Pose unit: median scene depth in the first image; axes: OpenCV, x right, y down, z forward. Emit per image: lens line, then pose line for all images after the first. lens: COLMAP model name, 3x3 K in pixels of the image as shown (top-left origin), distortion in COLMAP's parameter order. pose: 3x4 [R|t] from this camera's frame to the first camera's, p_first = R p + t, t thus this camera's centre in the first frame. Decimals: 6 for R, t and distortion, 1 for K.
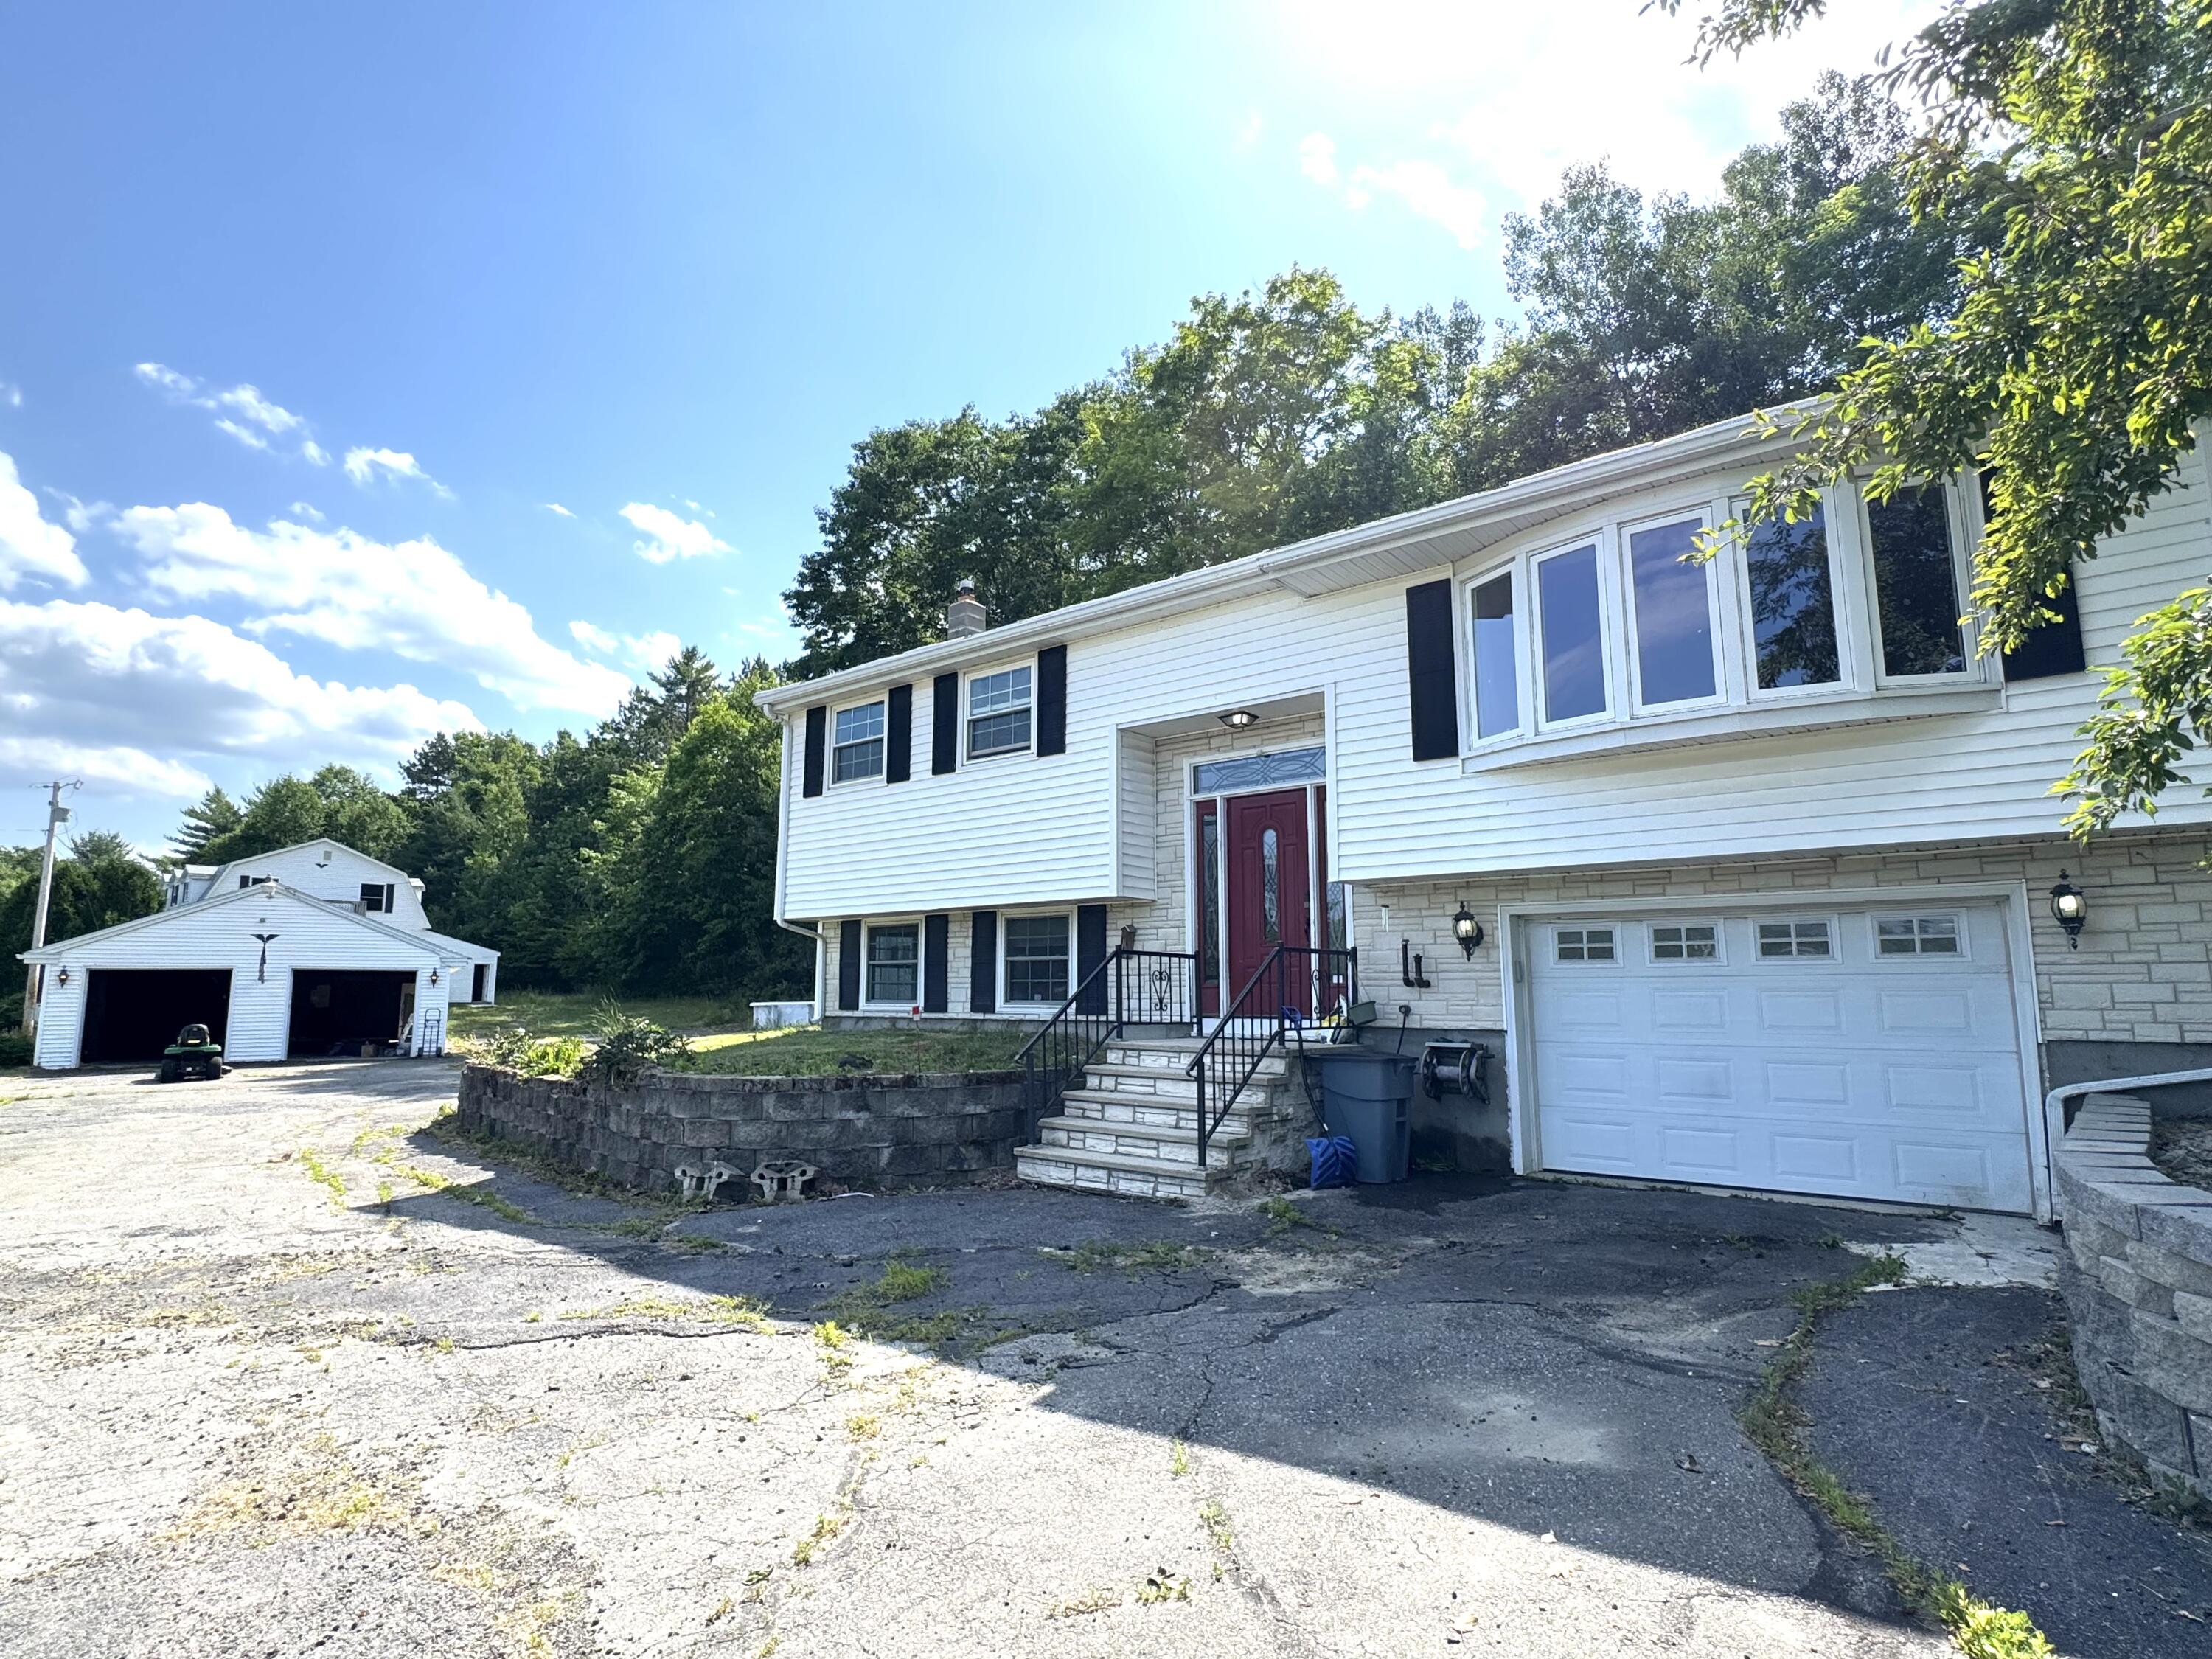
lens RADIAL K [[1143.1, 0, 1106.0], [0, 1143.1, 829.5], [0, 0, 1]] dist [-0.000929, 0.000203]
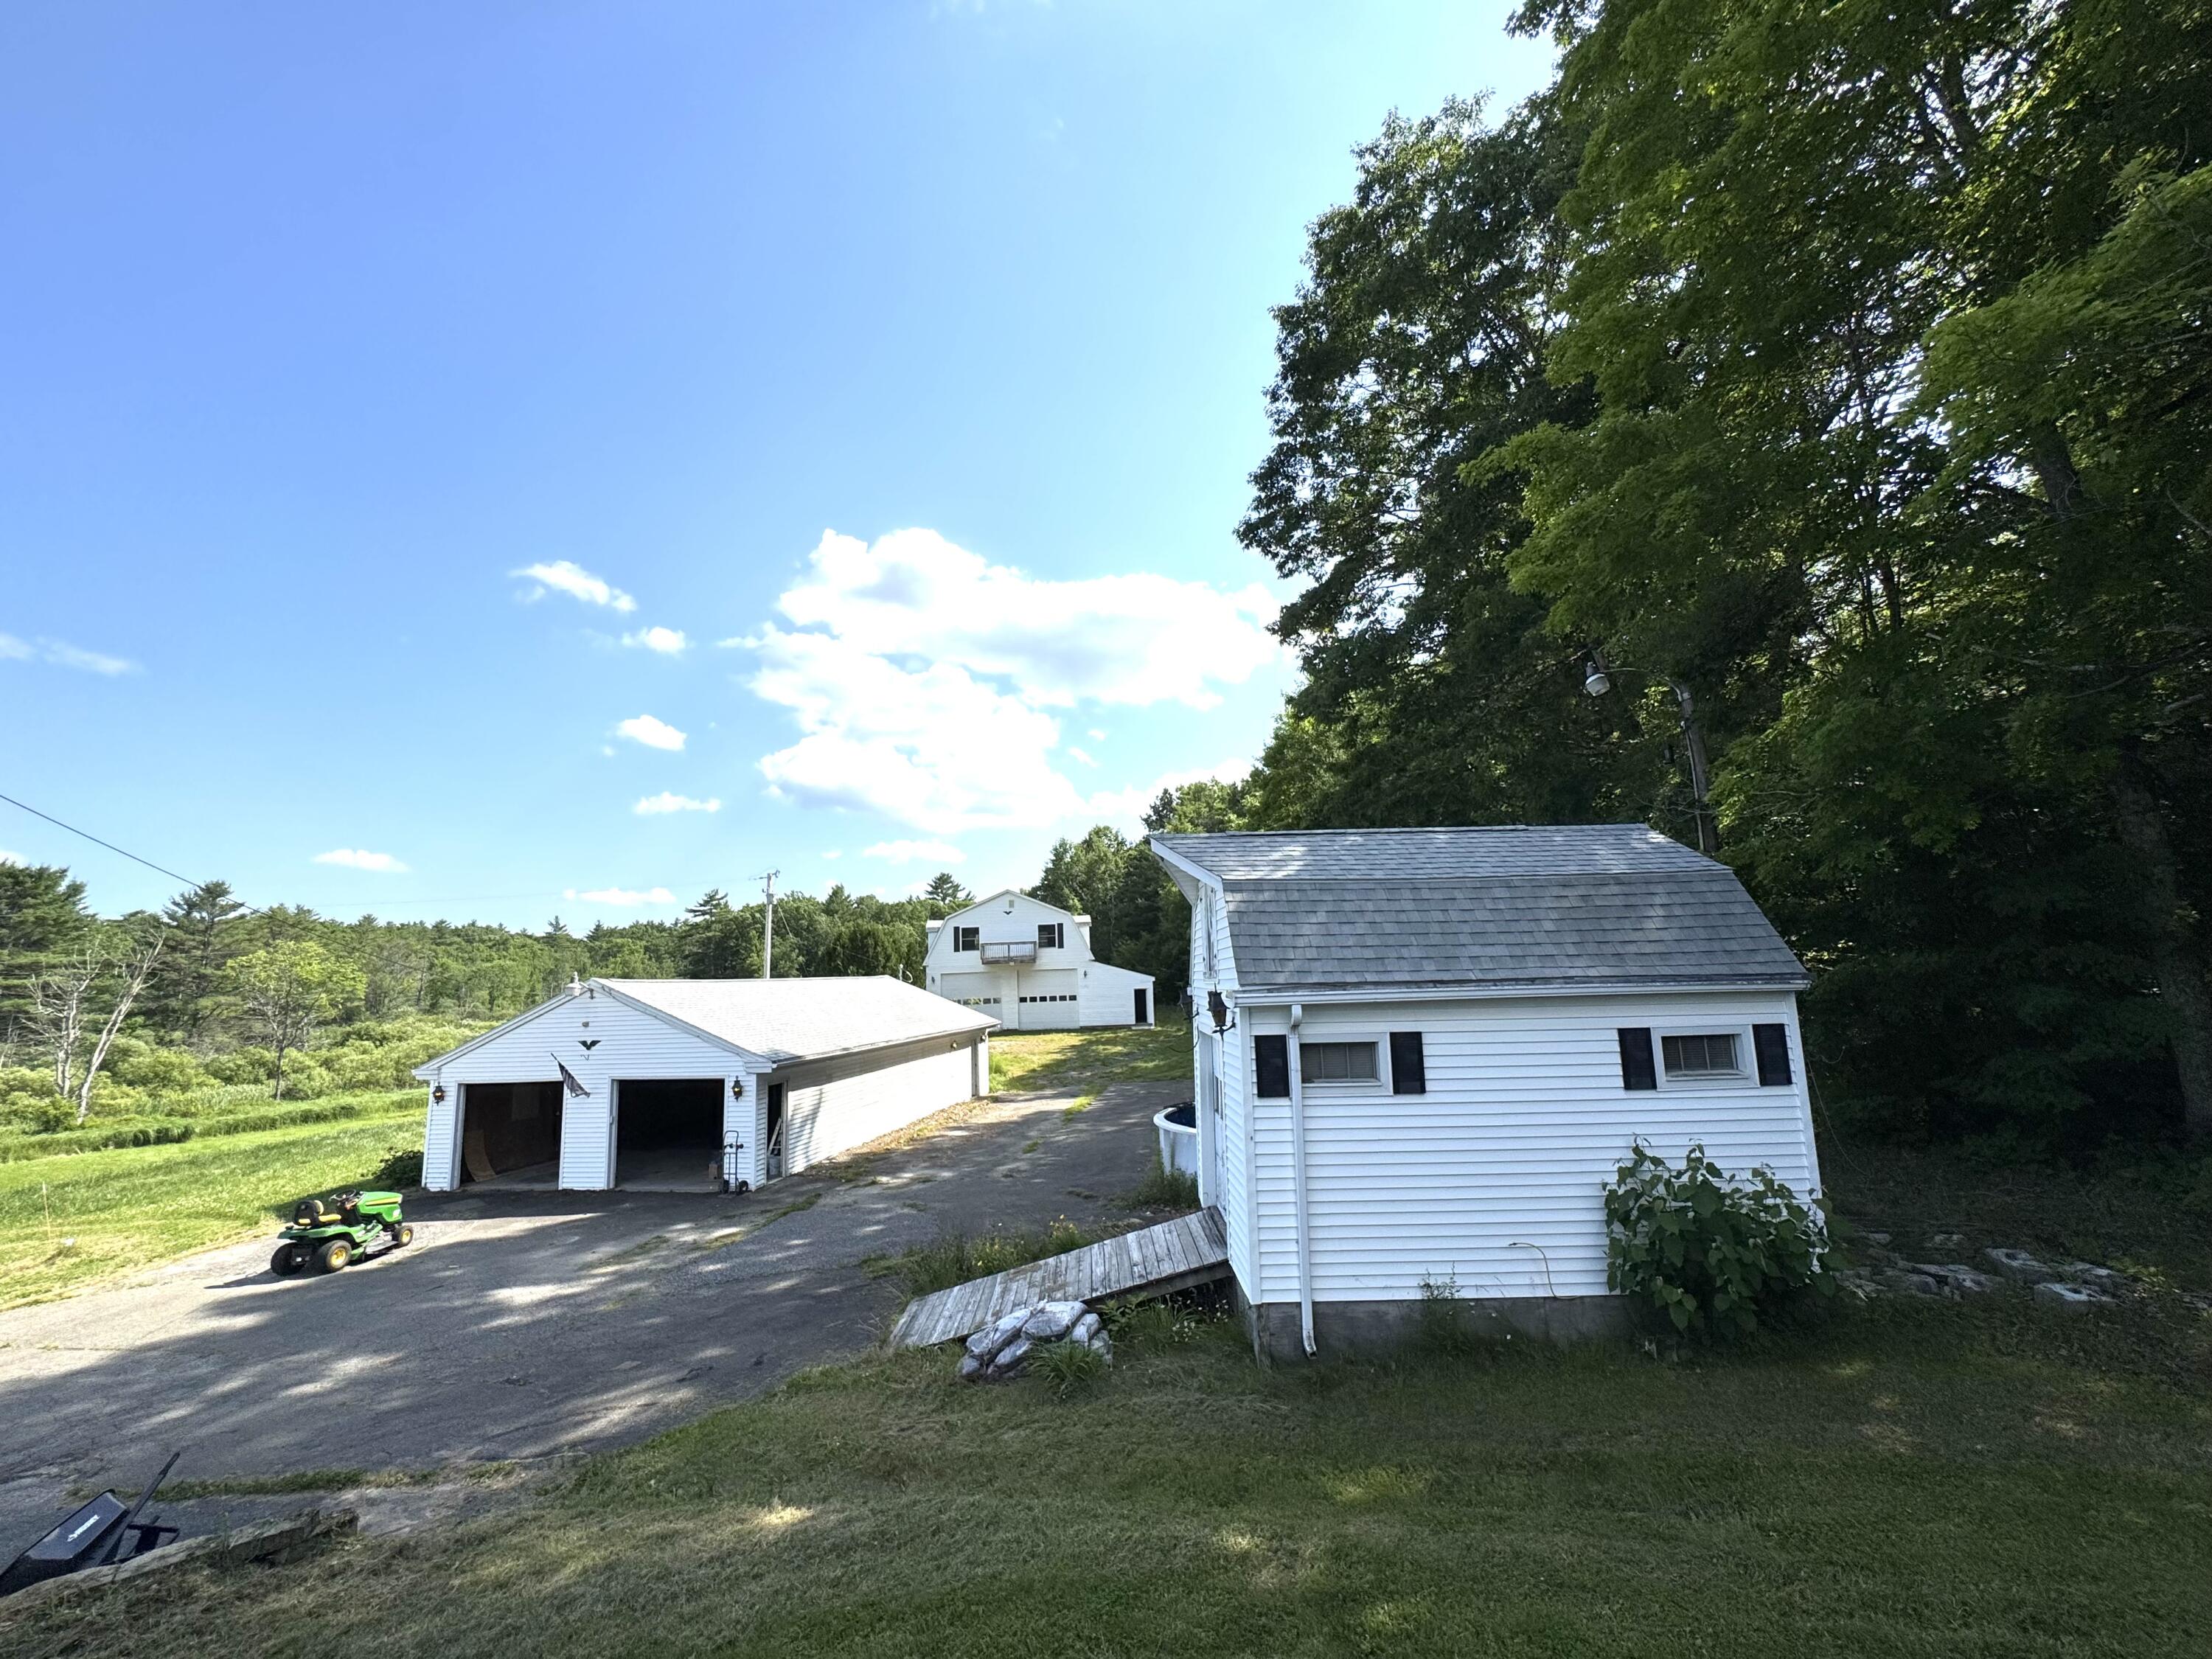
lens RADIAL K [[899.4, 0, 1106.0], [0, 899.4, 829.5], [0, 0, 1]] dist [0.000472, -0.000102]
pose [[0.743976, -0.132923, -0.654852, 0.014996], [0.129351, 0.990126, -0.054022, 0.009678], [0.655567, -0.044515, 0.753824, 0.355931]]
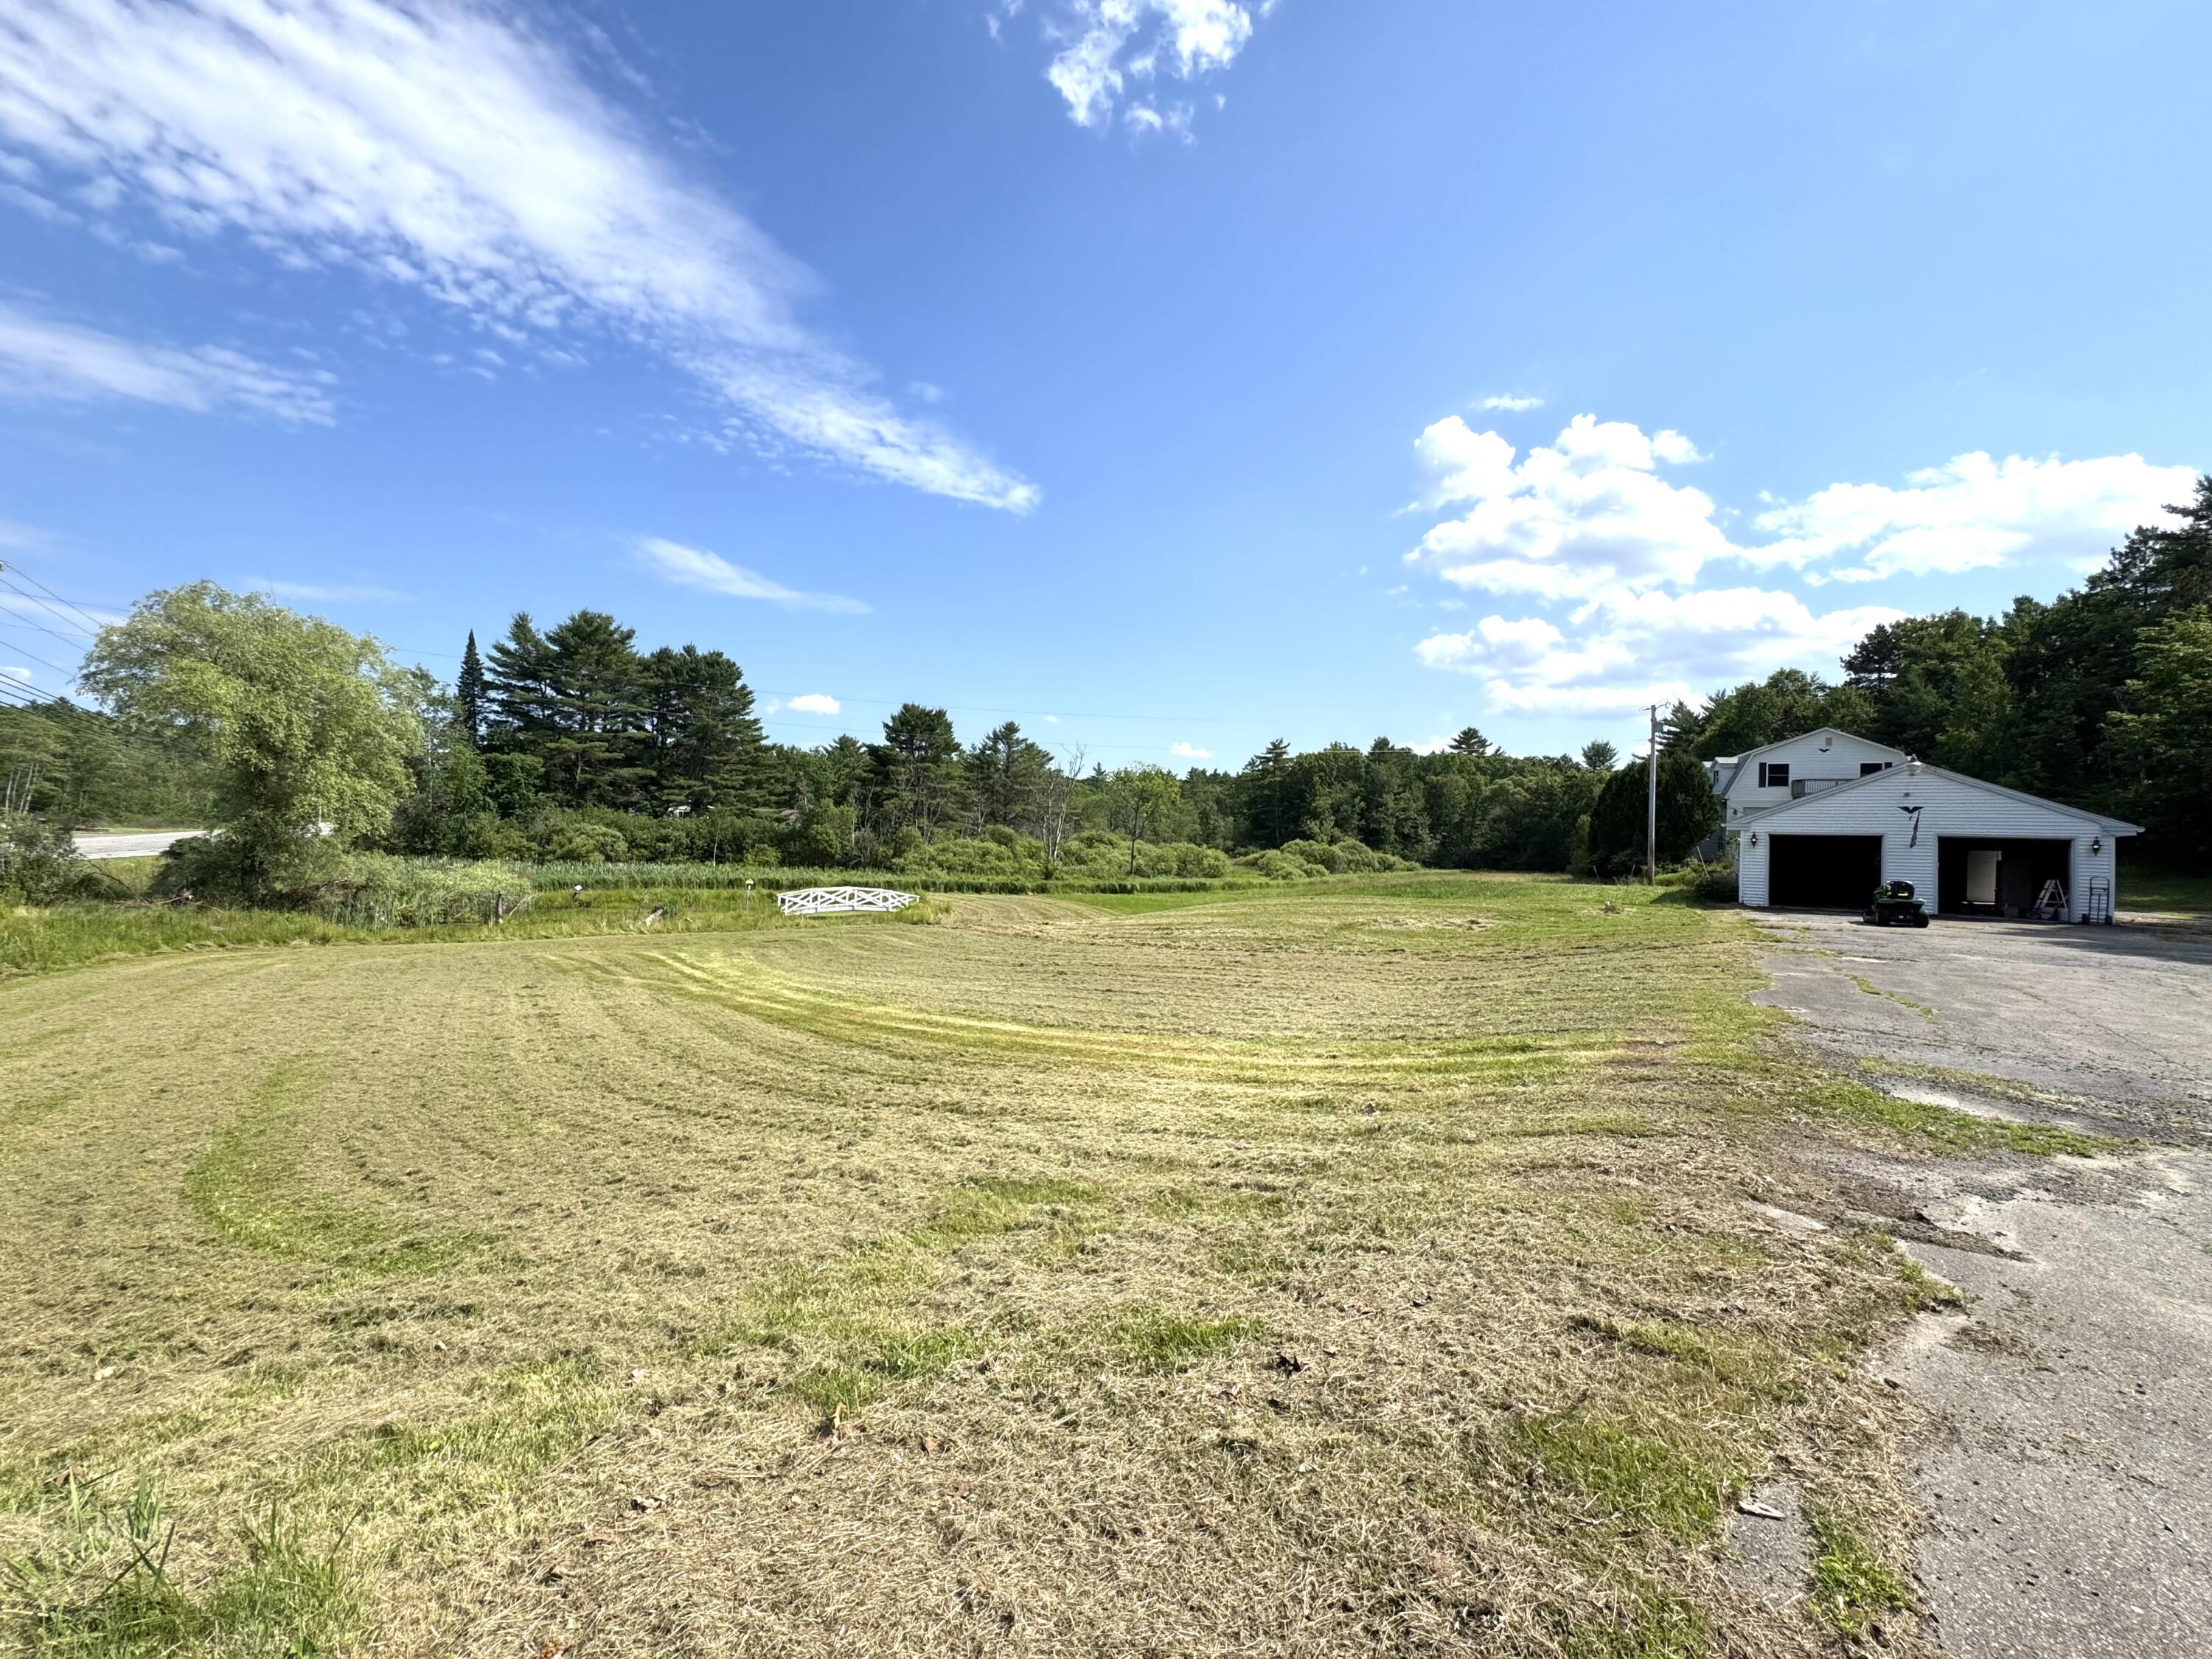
lens RADIAL K [[899.4, 0, 1106.0], [0, 899.4, 829.5], [0, 0, 1]] dist [0.000472, -0.000102]
pose [[0.370767, 0.005110, -0.928712, -0.087346], [0.100926, 0.993841, 0.045761, -0.005035], [0.923226, -0.110698, 0.367968, -0.050570]]
